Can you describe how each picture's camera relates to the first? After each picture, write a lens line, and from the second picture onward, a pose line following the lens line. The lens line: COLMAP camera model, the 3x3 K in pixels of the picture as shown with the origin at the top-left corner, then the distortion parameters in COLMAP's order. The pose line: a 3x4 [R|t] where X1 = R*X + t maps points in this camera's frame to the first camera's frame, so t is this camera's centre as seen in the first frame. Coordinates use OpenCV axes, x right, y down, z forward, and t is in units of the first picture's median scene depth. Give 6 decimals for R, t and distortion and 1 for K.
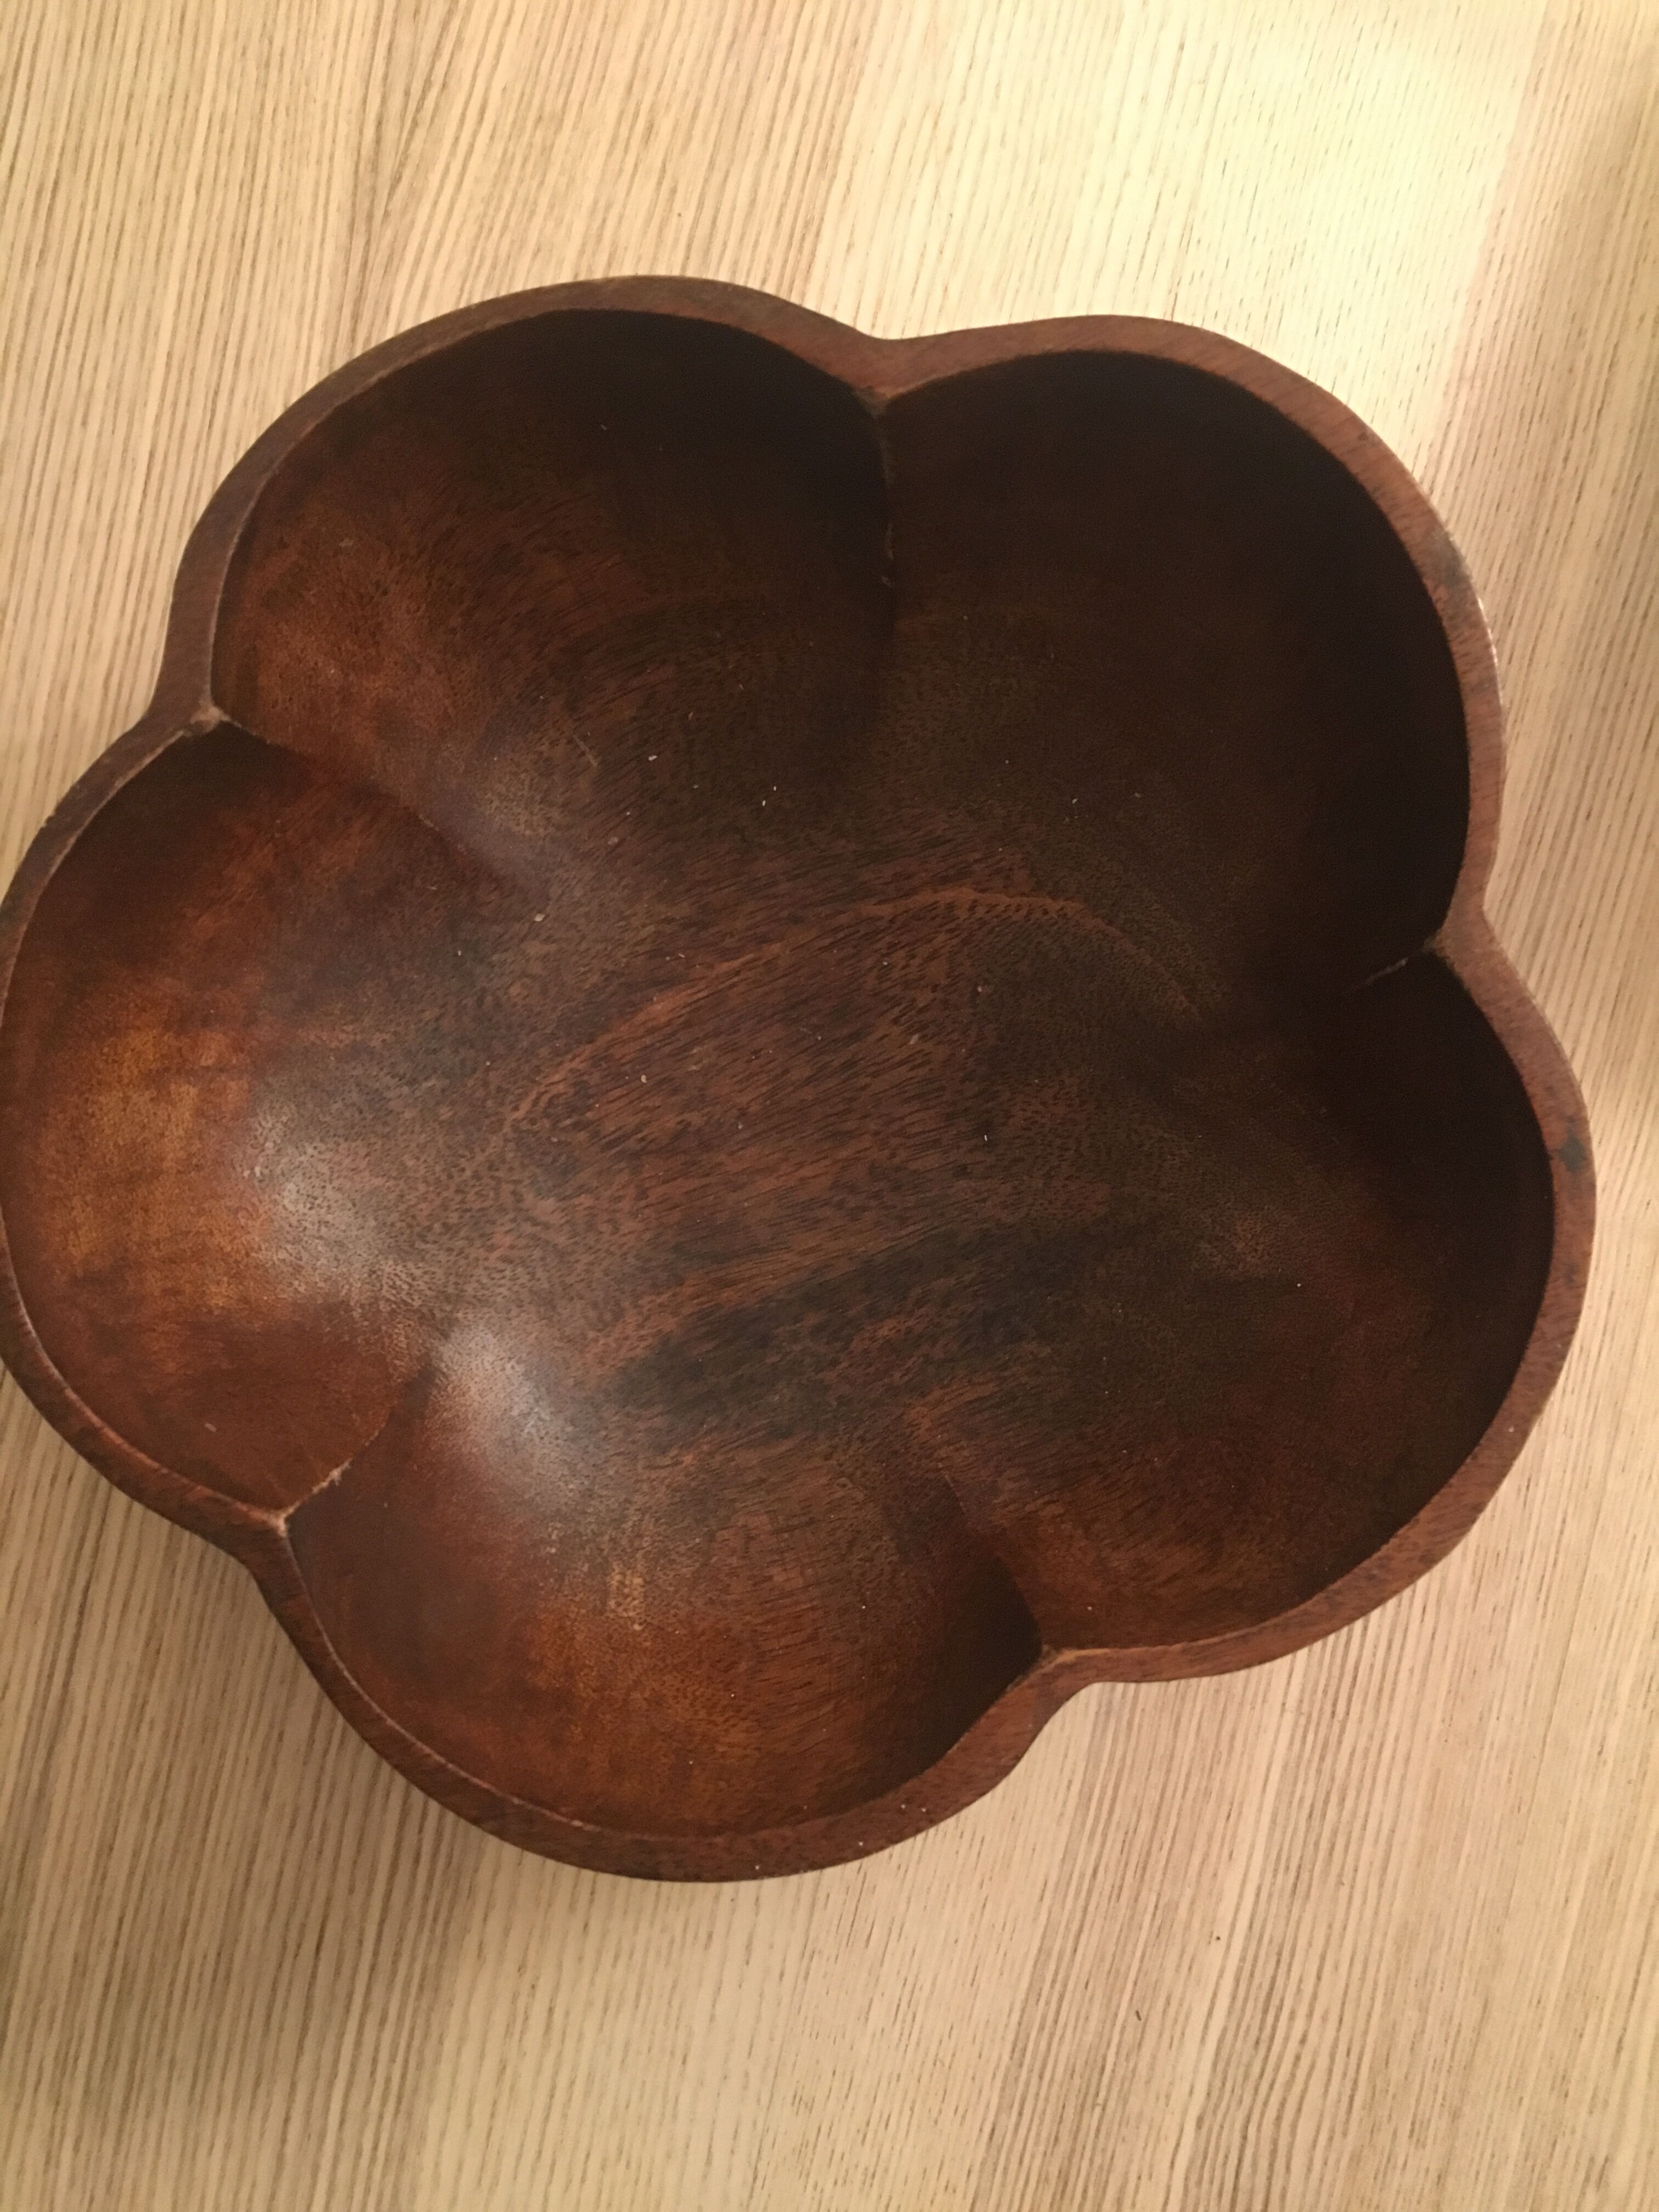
lens RADIAL K [[1897.8, 0, 830.3], [0, 1897.8, 1113.5], [0, 0, 1]] dist [0.077529, -0.112278]
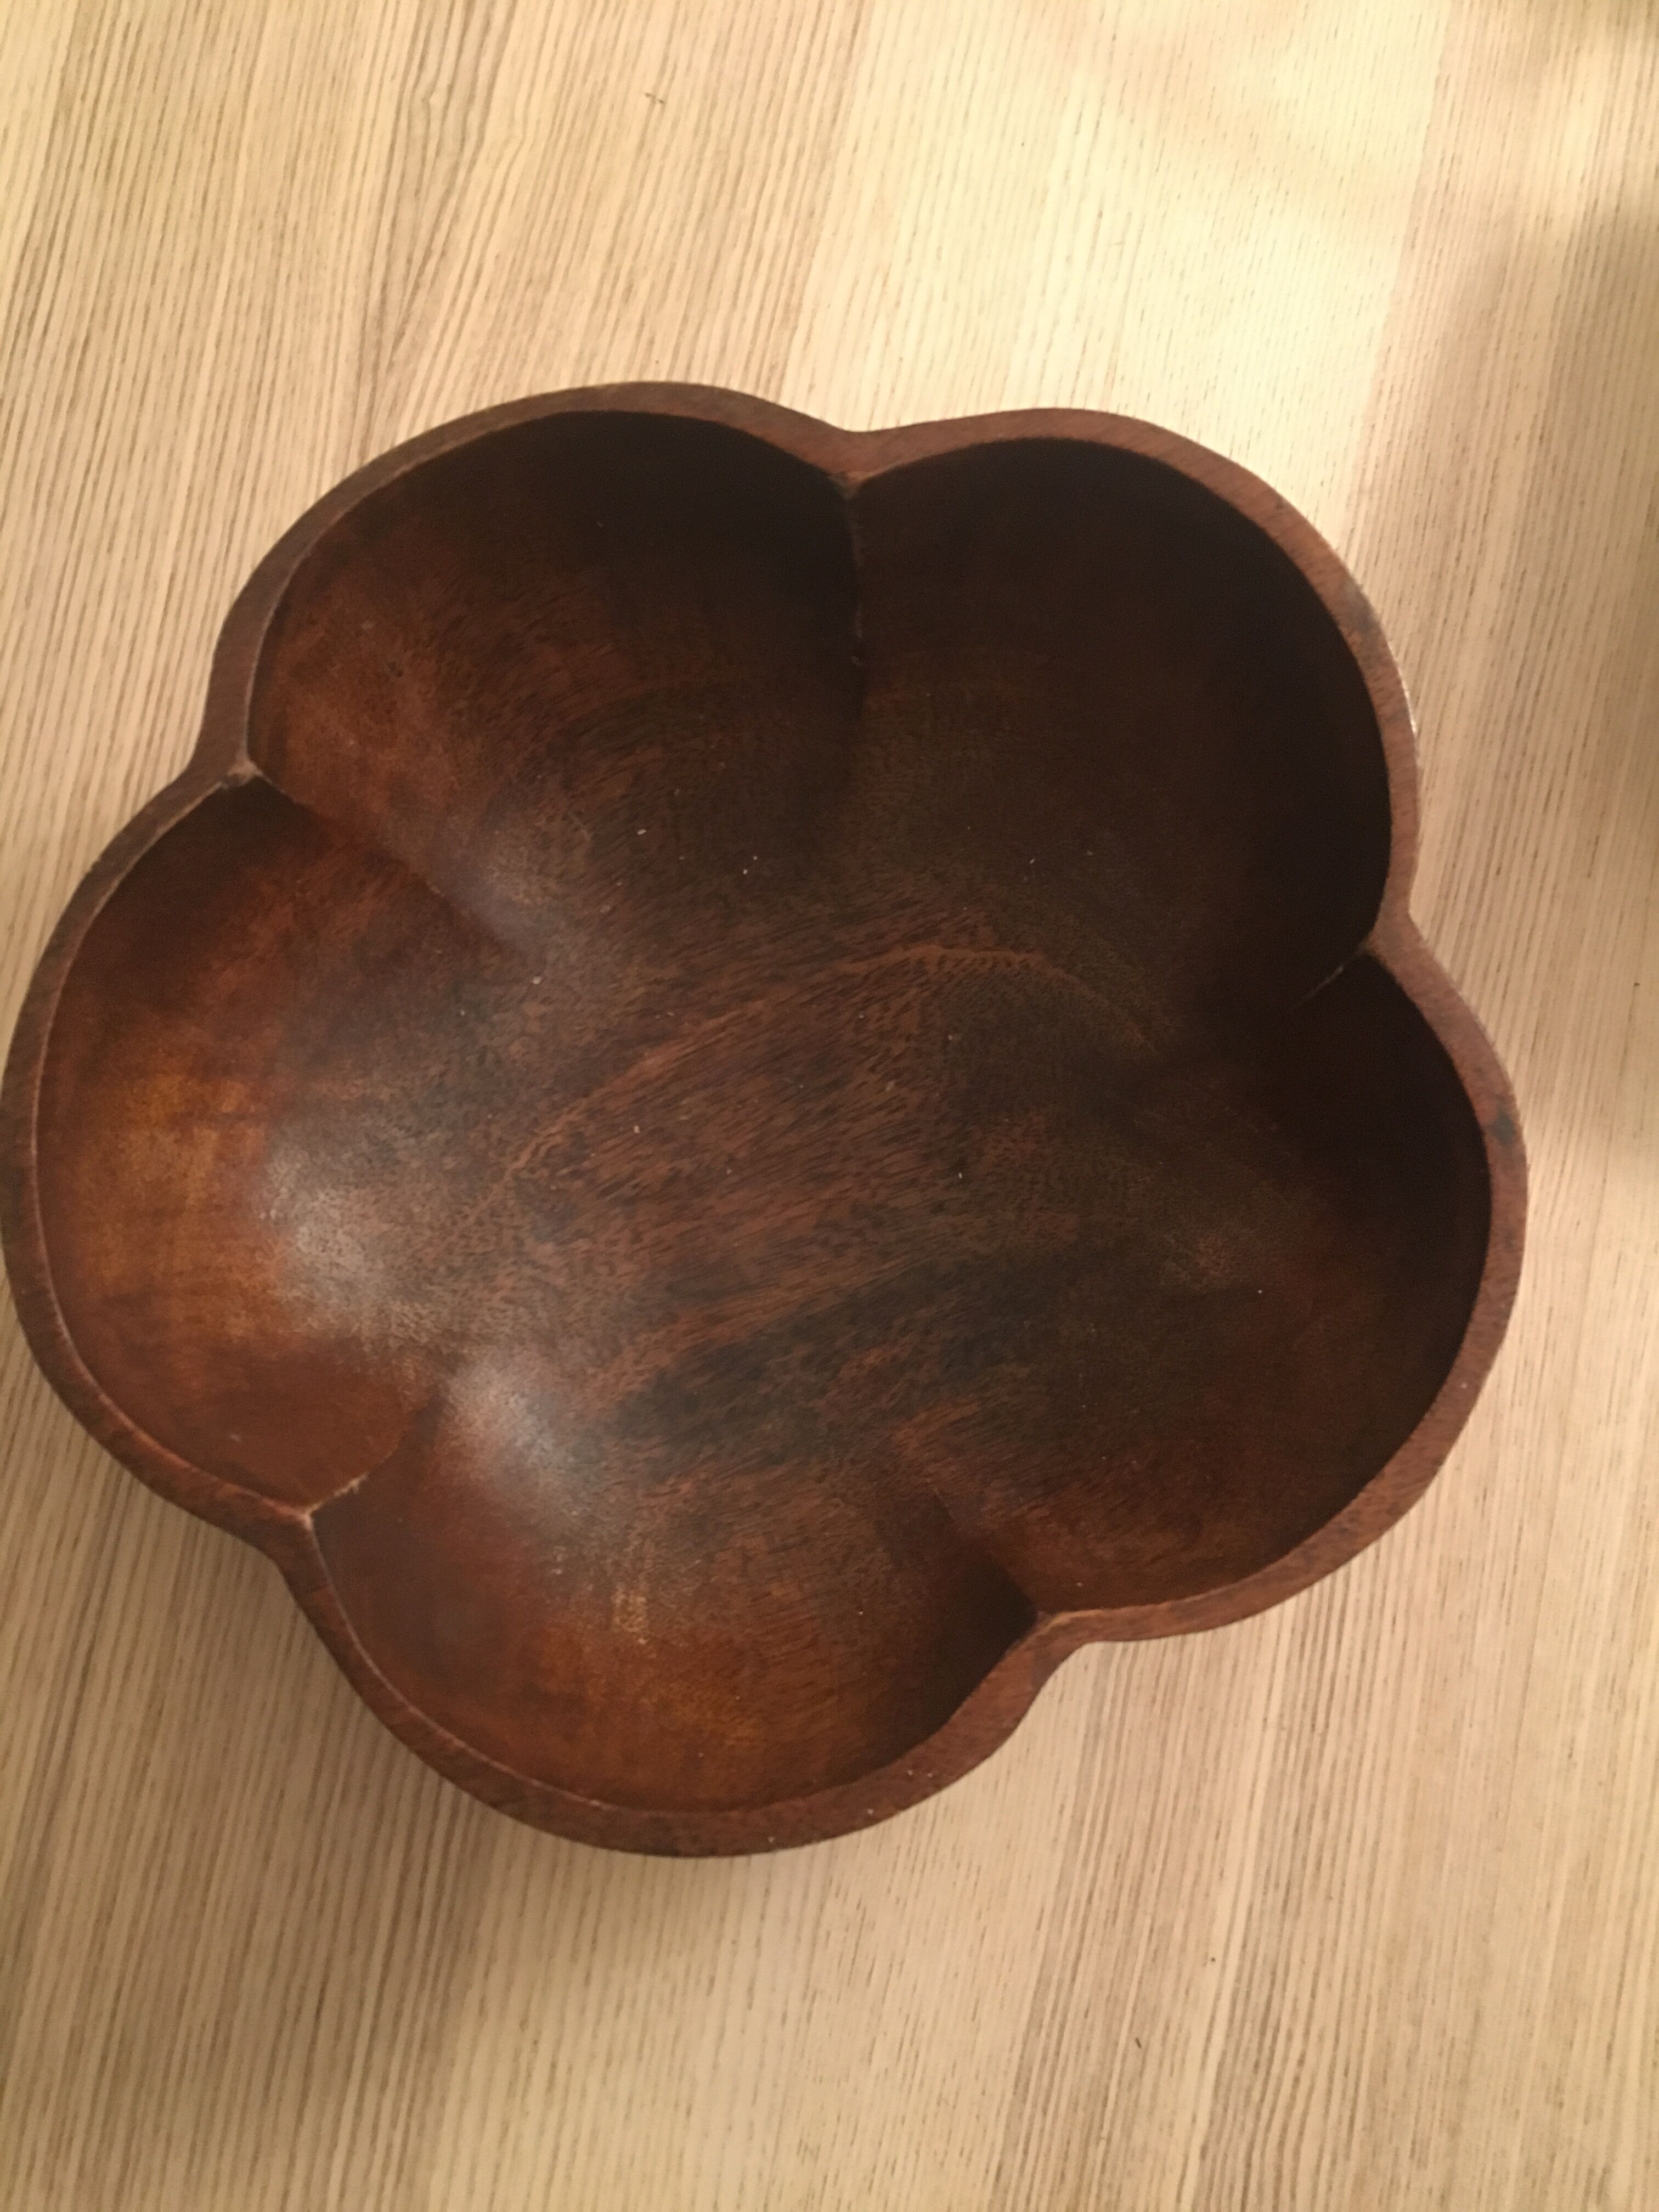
lens RADIAL K [[1897.8, 0, 832.3], [0, 1897.8, 1113.7], [0, 0, 1]] dist [0.077529, -0.112278]
pose [[0.999187, -0.021560, 0.034071, -0.025046], [0.025357, 0.993011, -0.115265, 0.098088], [-0.031348, 0.116035, 0.992750, -0.056755]]
